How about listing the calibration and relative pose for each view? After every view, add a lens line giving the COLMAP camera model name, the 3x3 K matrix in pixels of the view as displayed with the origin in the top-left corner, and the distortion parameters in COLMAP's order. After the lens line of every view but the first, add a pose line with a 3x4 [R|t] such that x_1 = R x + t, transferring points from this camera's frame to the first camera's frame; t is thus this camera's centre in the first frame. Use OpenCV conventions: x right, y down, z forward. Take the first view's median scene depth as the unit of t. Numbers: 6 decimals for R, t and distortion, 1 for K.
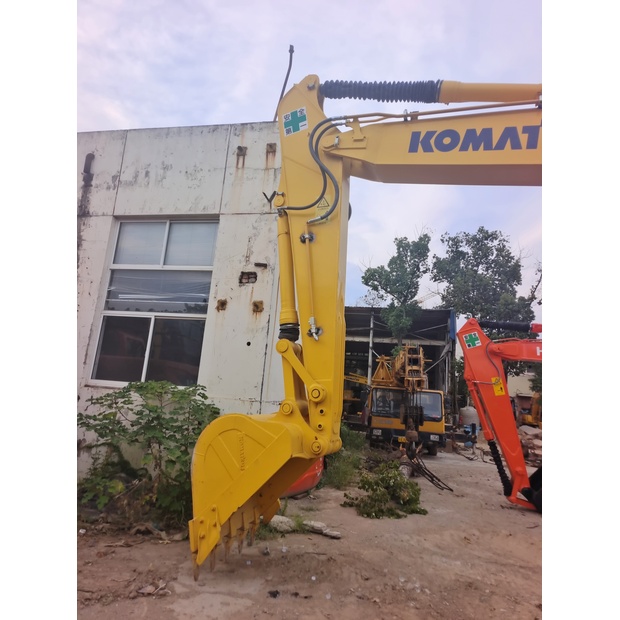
lens RADIAL K [[415.4, 0, 311.6], [0, 415.4, 307.0], [0, 0, 1]] dist [0.023723, -0.004660]
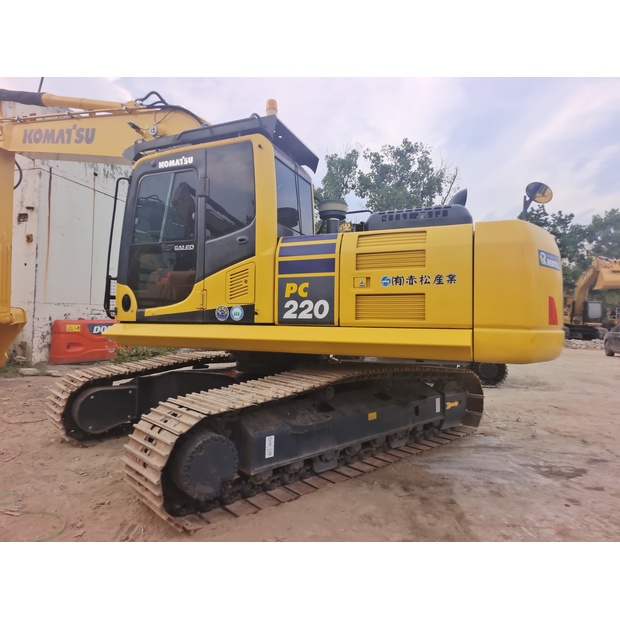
lens RADIAL K [[415.4, 0, 311.6], [0, 415.4, 307.0], [0, 0, 1]] dist [0.023723, -0.004660]
pose [[0.998712, -0.040183, -0.030987, 0.875768], [0.045534, 0.979192, 0.197760, -0.011110], [0.022396, -0.198916, 0.979761, -0.445985]]
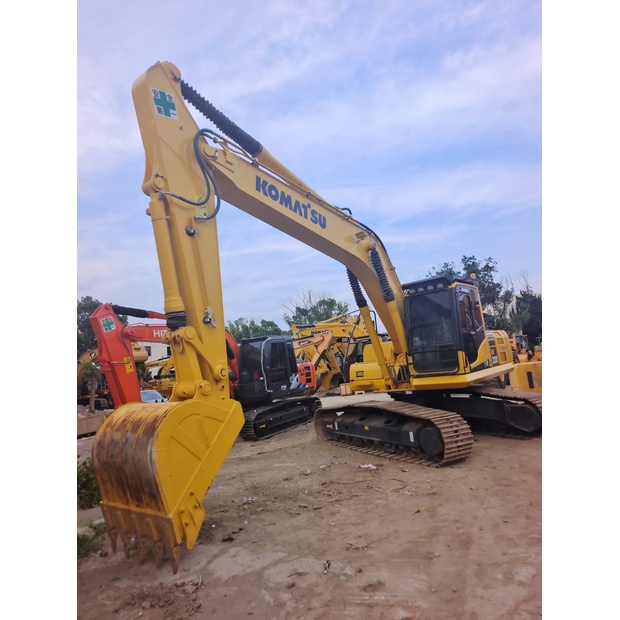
lens RADIAL K [[415.4, 0, 311.6], [0, 415.4, 307.0], [0, 0, 1]] dist [0.023723, -0.004660]
pose [[0.290216, 0.051151, 0.955593, -0.624416], [-0.095735, 0.995113, -0.024192, 0.014982], [-0.952161, -0.084462, 0.293694, 0.250531]]
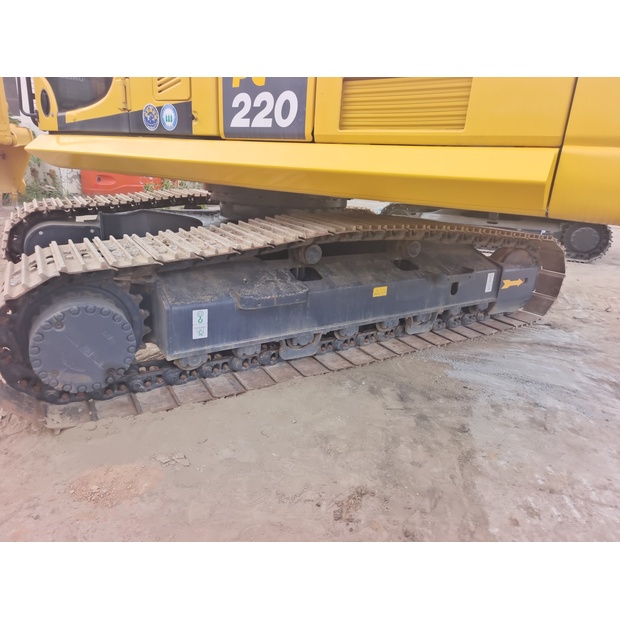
lens RADIAL K [[415.4, 0, 311.6], [0, 415.4, 307.0], [0, 0, 1]] dist [0.023723, -0.004660]
pose [[0.975714, 0.077140, -0.205014, 0.961182], [0.039738, 0.858073, 0.511988, 0.064223], [0.215412, -0.507700, 0.834169, -0.252927]]
